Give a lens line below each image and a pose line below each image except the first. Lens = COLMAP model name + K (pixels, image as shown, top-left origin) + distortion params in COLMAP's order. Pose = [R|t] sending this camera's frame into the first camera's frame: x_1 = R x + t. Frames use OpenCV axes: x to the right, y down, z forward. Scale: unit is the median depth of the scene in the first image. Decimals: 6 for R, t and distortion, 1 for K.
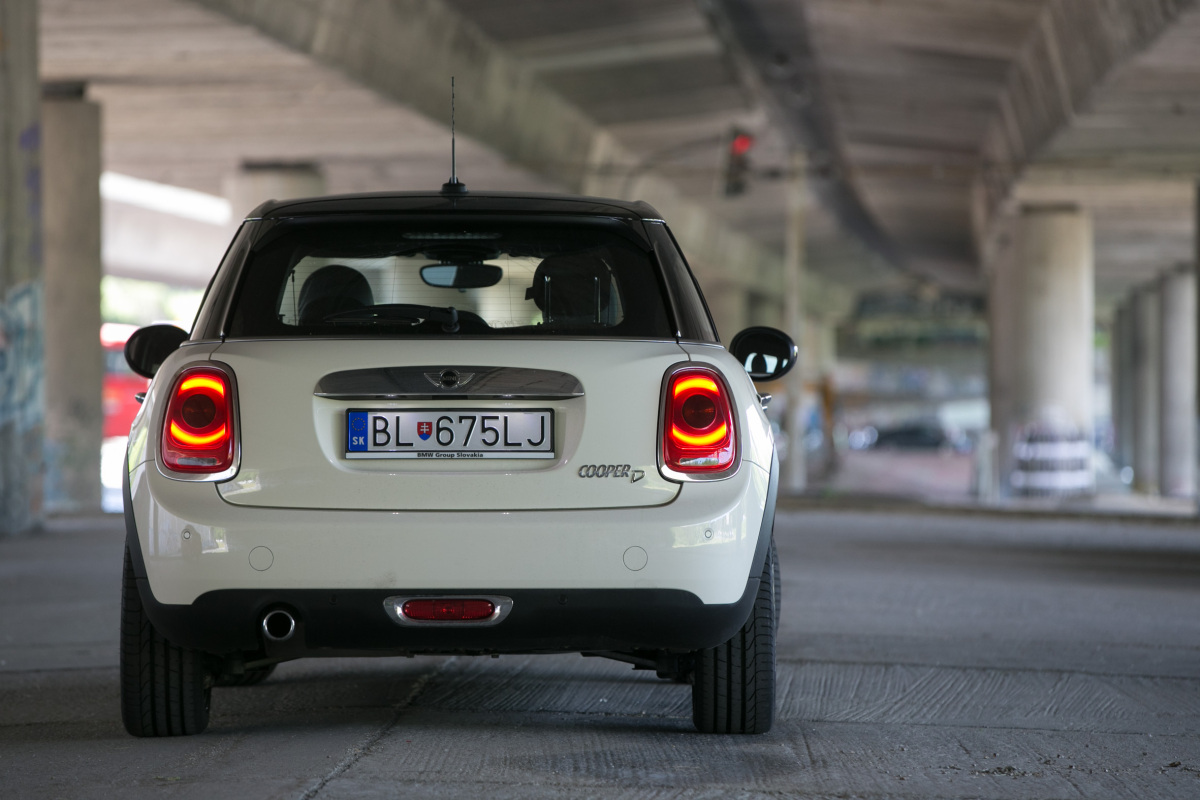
lens RADIAL K [[6865.9, 0, 600.0], [0, 6865.9, 400.0], [0, 0, 1]] dist [1.059020, 30.777738]
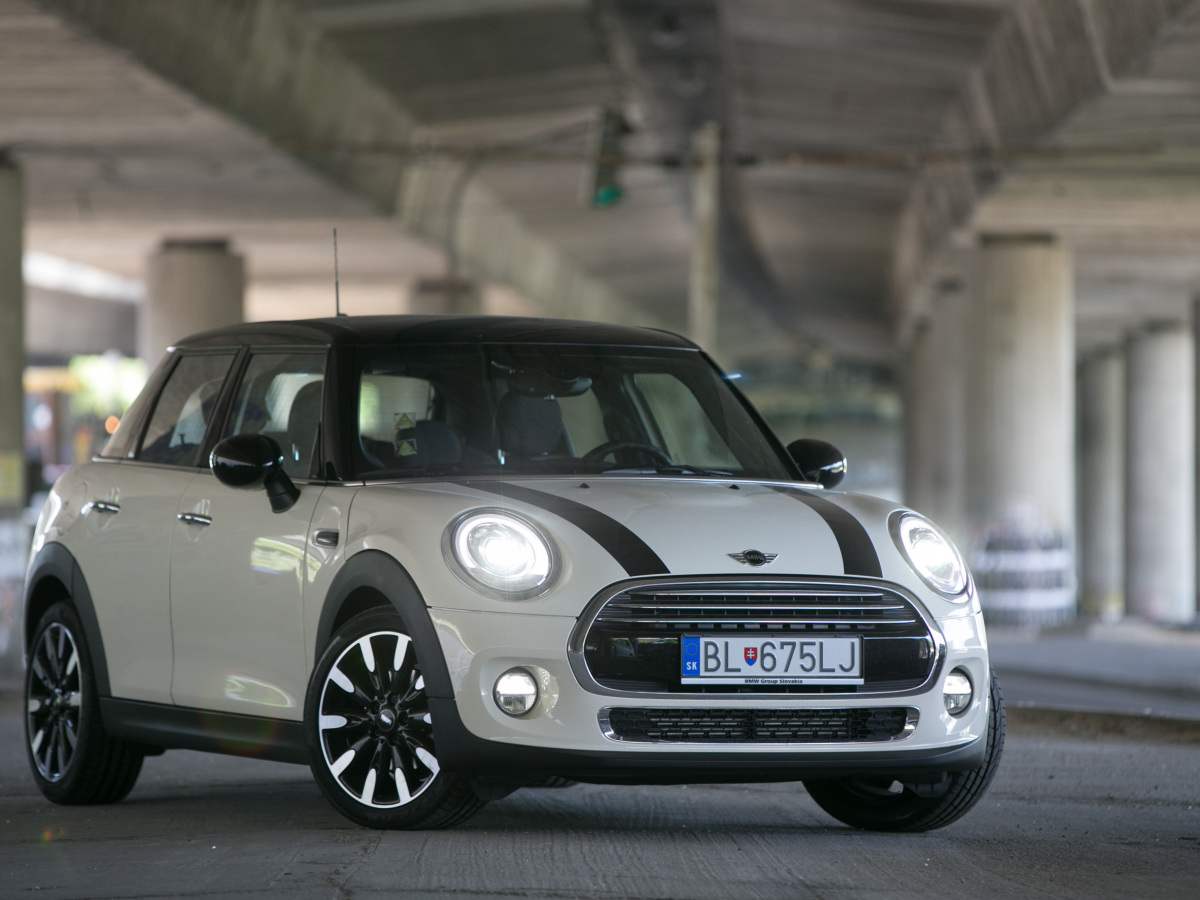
lens RADIAL K [[7590.4, 0, 600.0], [0, 7590.4, 450.0], [0, 0, 1]] dist [0.578662, 21.138600]
pose [[0.999726, 0.005638, 0.022714, 0.000984], [-0.005531, 0.999973, -0.004761, -0.000588], [-0.022740, 0.004634, 0.999731, 0.173110]]
